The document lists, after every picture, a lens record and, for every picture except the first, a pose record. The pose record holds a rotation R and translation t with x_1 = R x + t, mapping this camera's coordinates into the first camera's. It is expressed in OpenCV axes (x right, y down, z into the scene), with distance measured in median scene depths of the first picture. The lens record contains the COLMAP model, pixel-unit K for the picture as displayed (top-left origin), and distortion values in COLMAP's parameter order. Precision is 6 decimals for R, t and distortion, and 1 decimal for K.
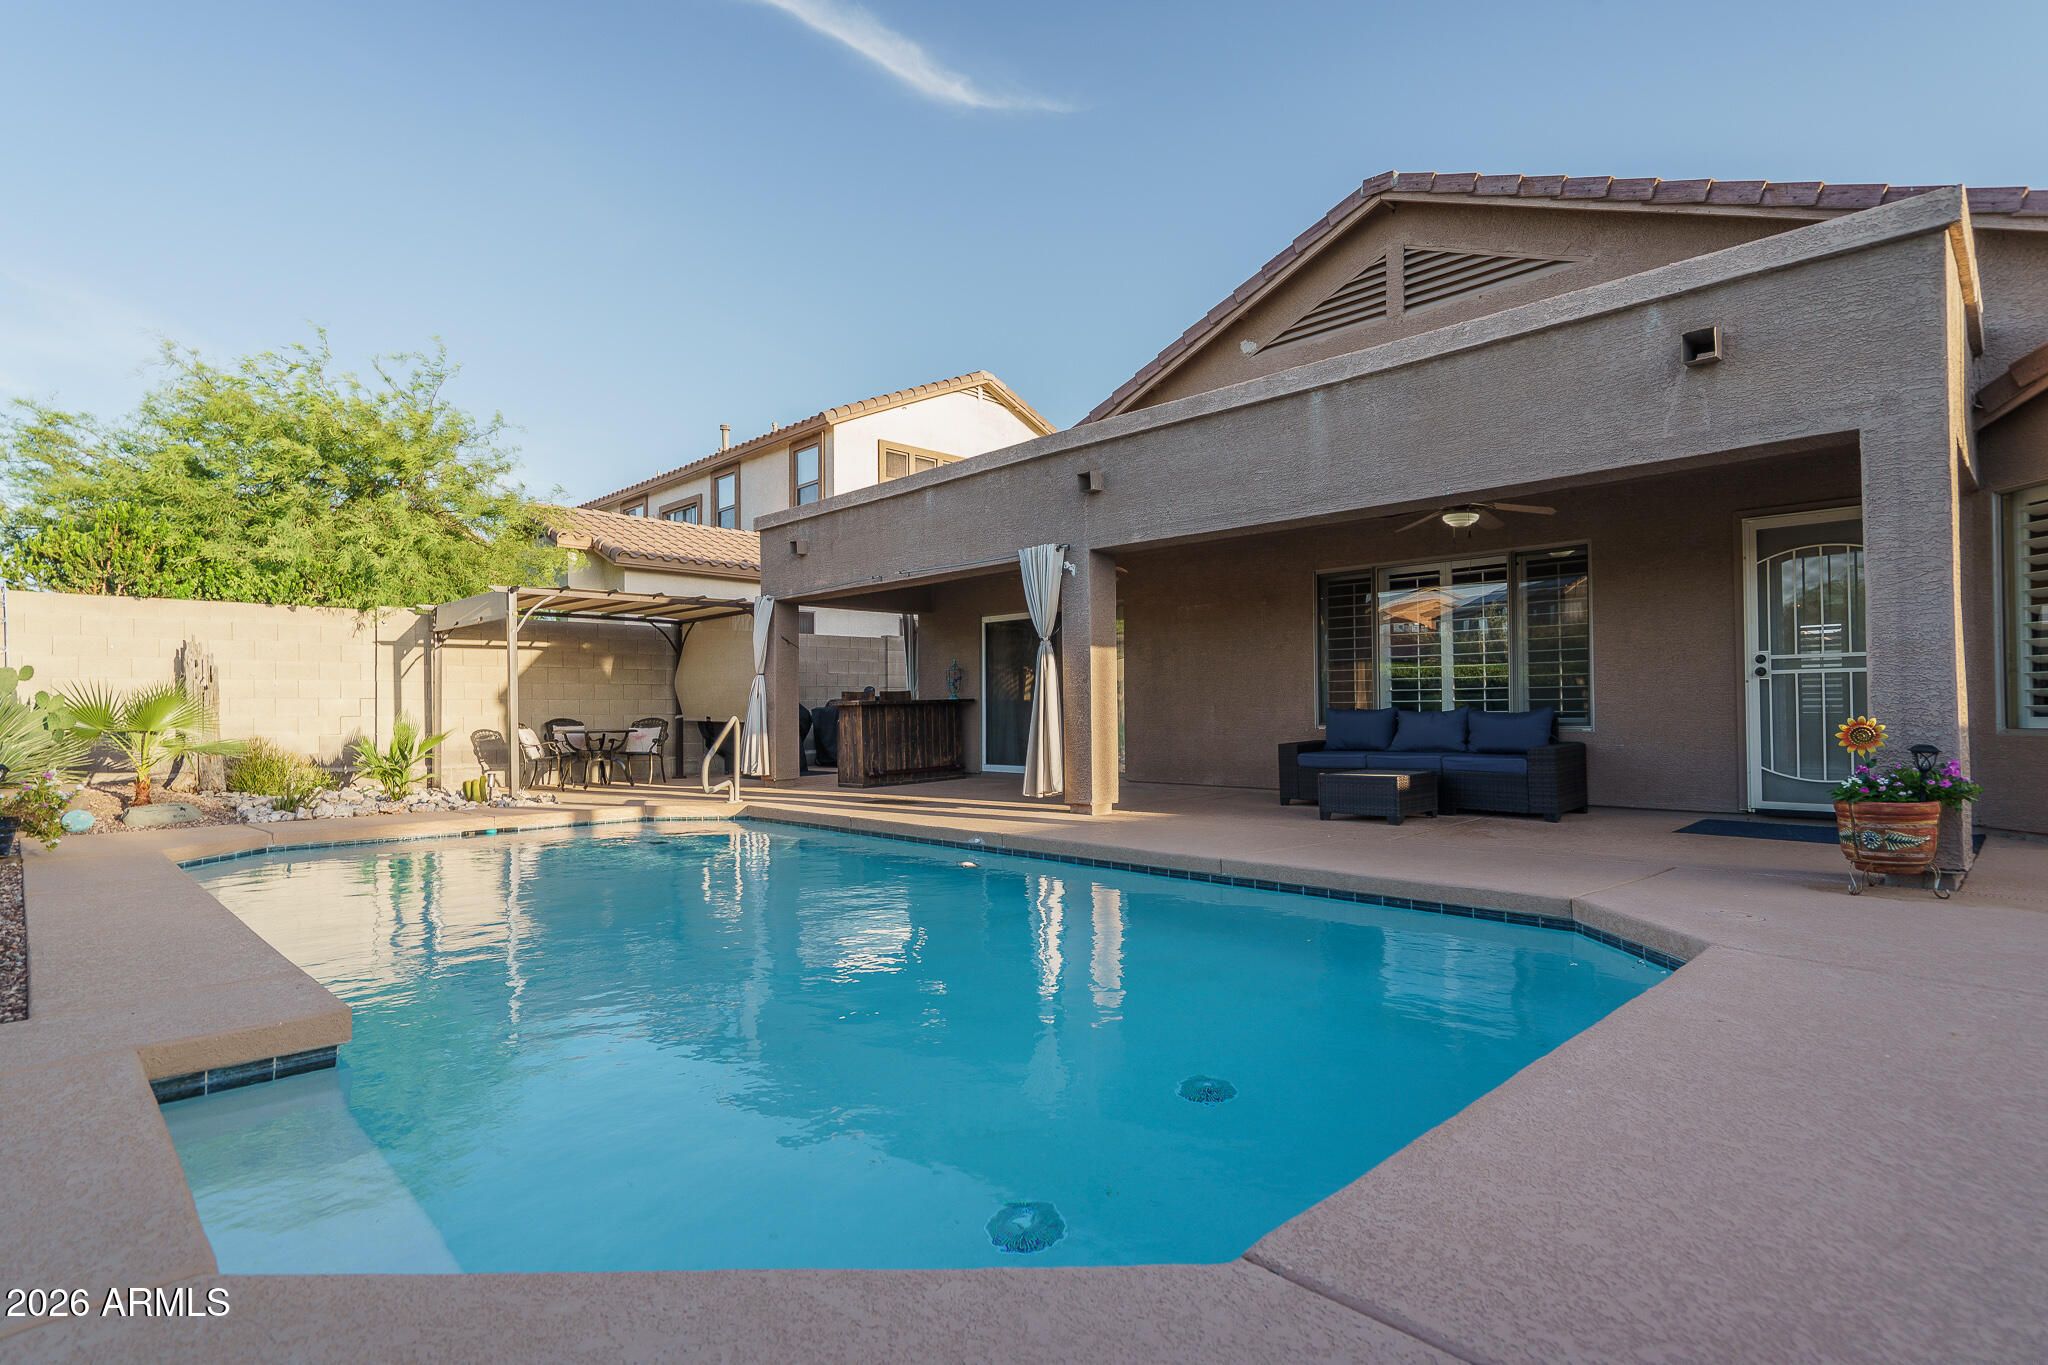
lens RADIAL K [[1025.5, 0, 1020.6], [0, 1025.5, 700.4], [0, 0, 1]] dist [0.002812, 0.000006]
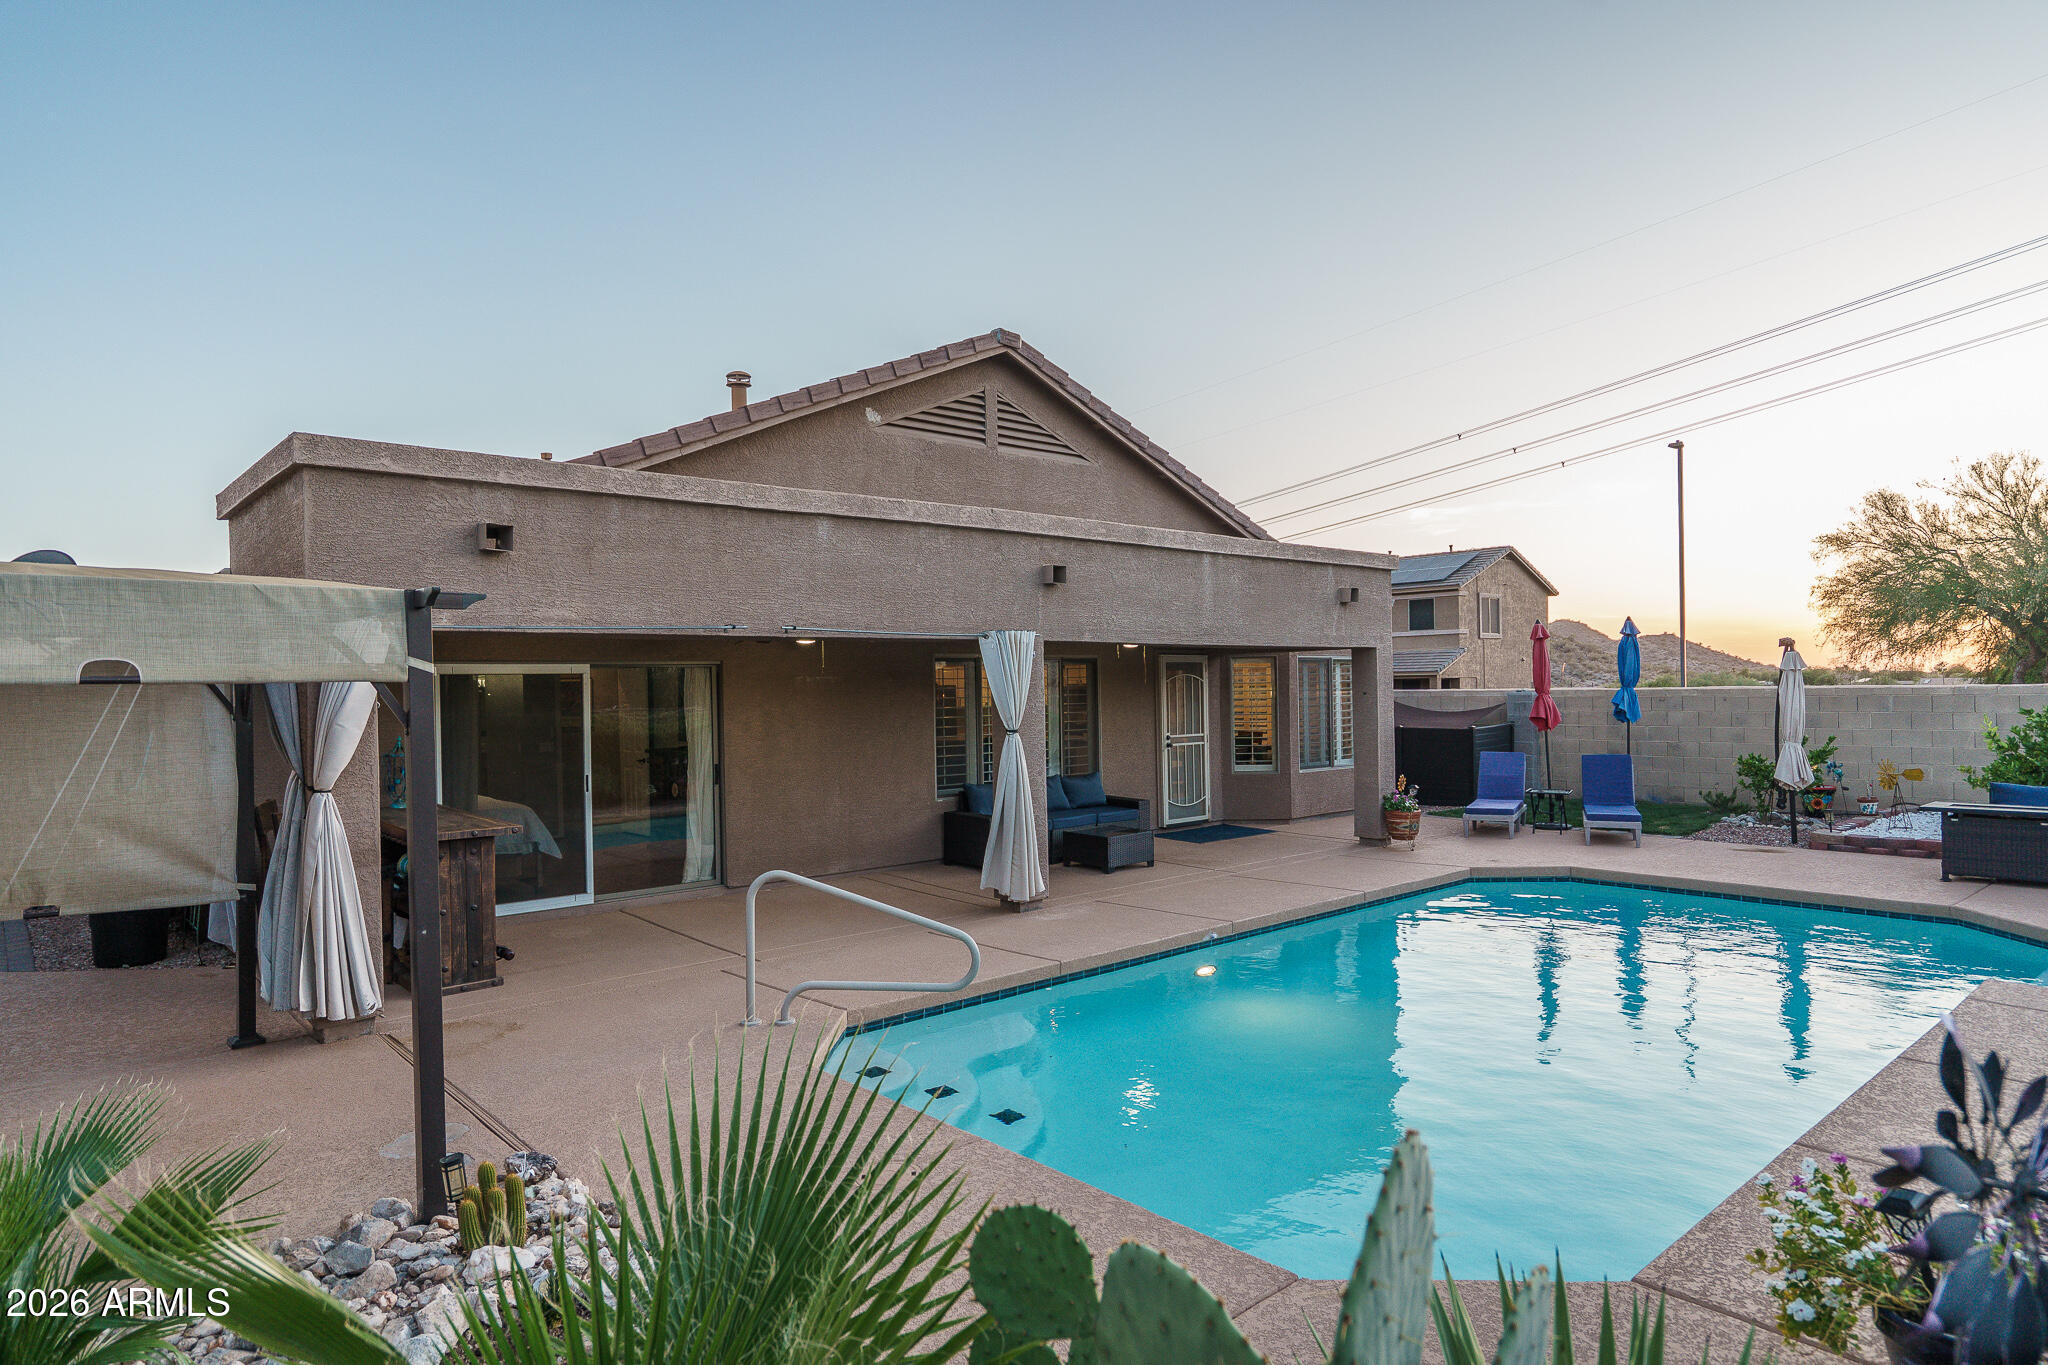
lens RADIAL K [[1185.4, 0, 1024.0], [0, 1185.4, 682.5], [0, 0, 1]] dist [0.000055, -0.000018]
pose [[0.045014, 0.008734, 0.998948, -0.951254], [0.003838, 0.999953, -0.008916, -0.086147], [-0.998979, 0.004236, 0.044979, 0.860797]]
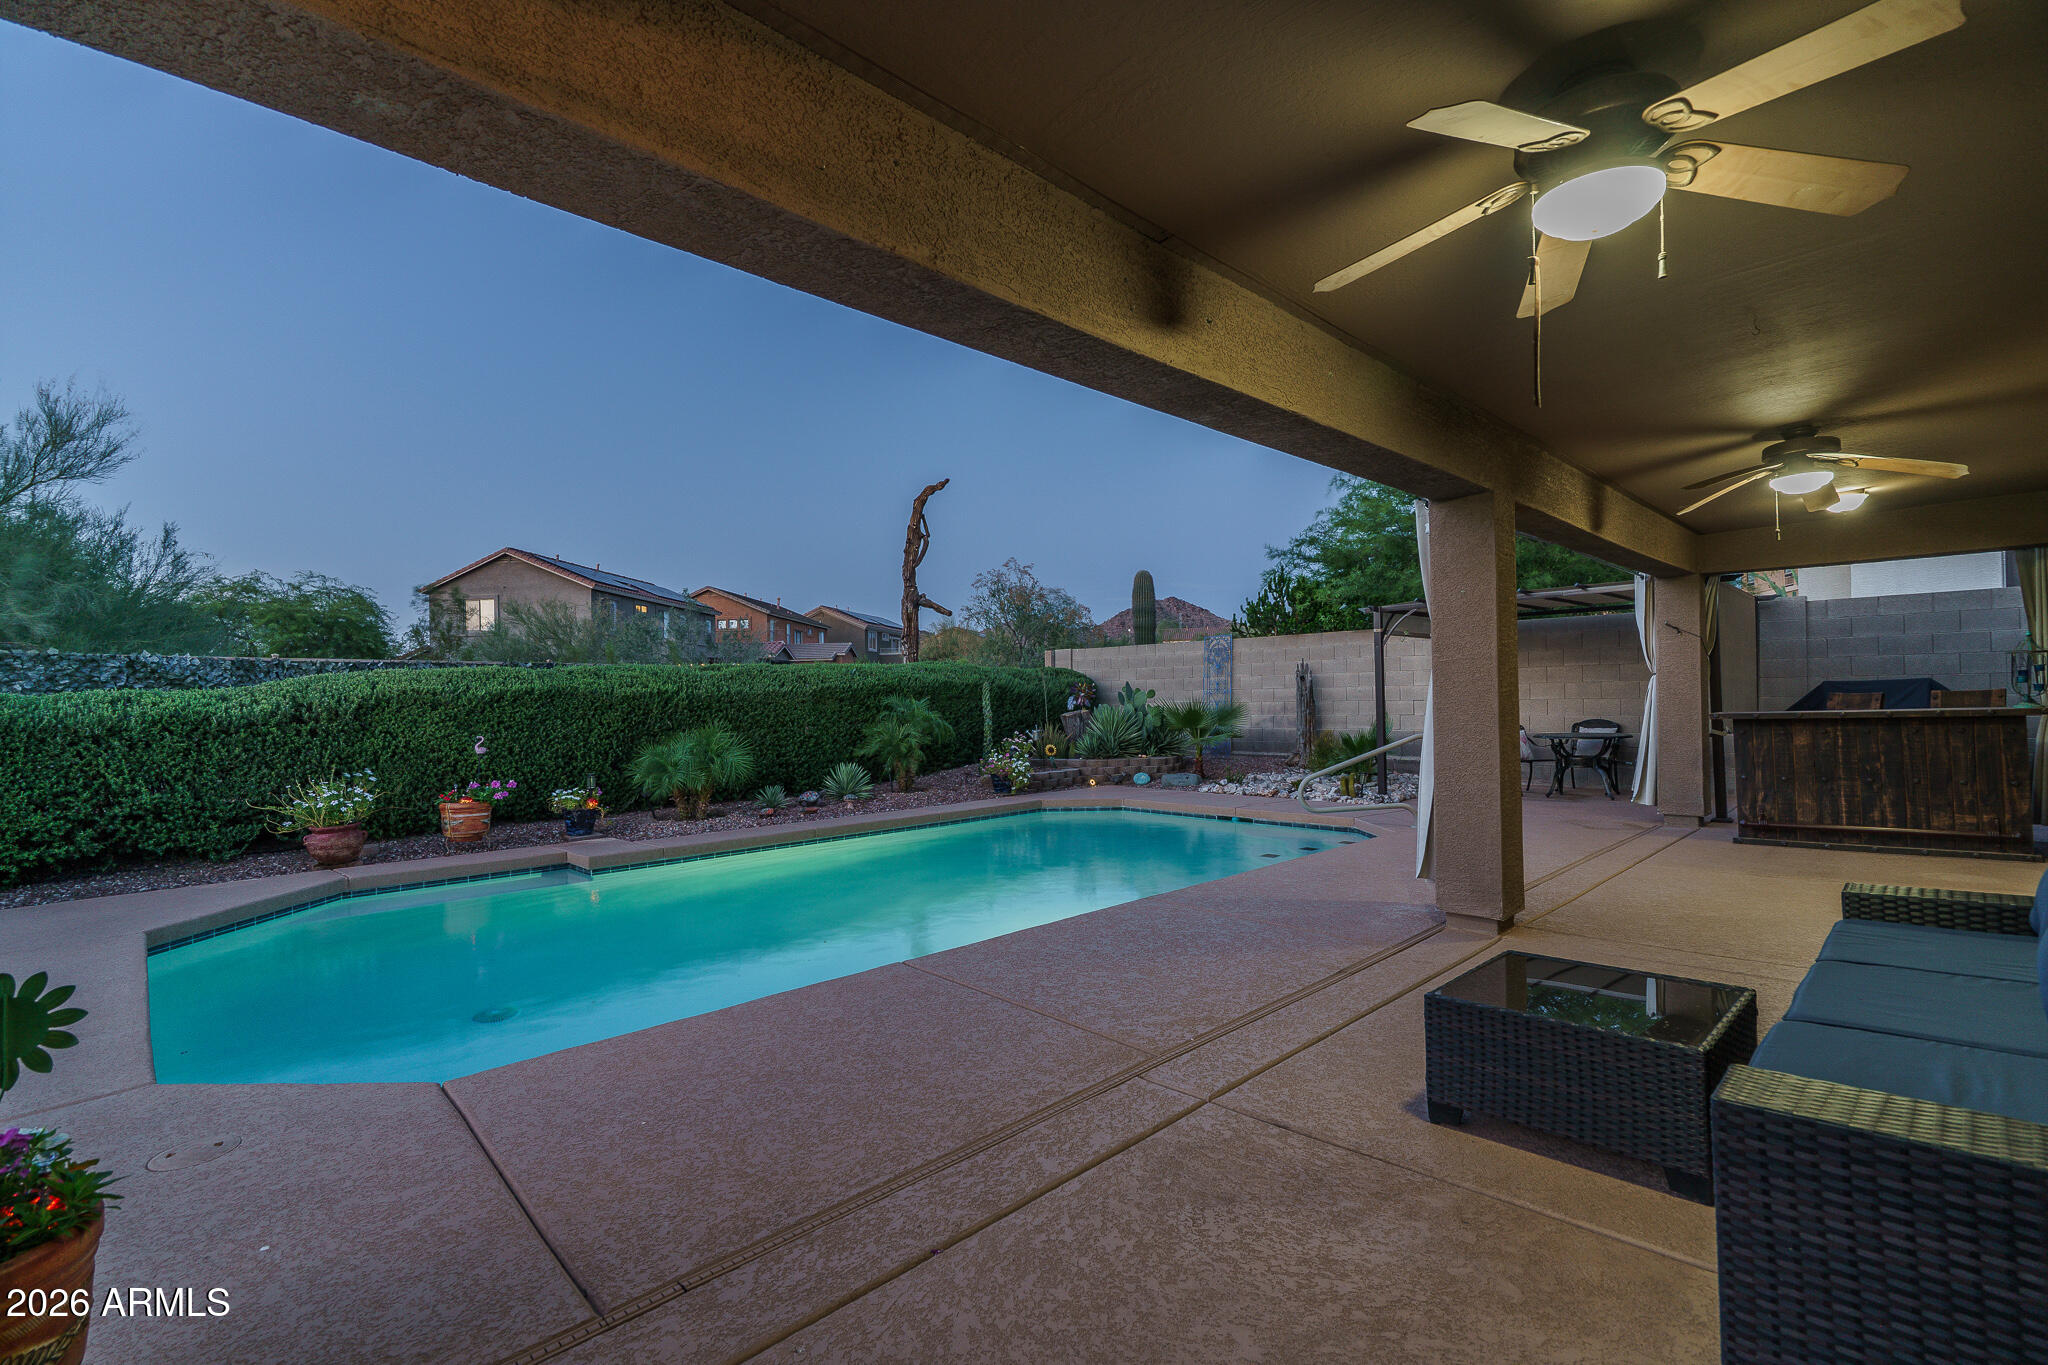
lens RADIAL K [[918.7, 0, 1018.9], [0, 918.7, 694.1], [0, 0, 1]] dist [-0.001784, 0.000859]
pose [[0.008402, 0.003936, -0.999957, 0.571575], [0.029433, 0.999558, 0.004181, -0.035756], [0.999531, -0.029467, 0.008283, 0.686627]]
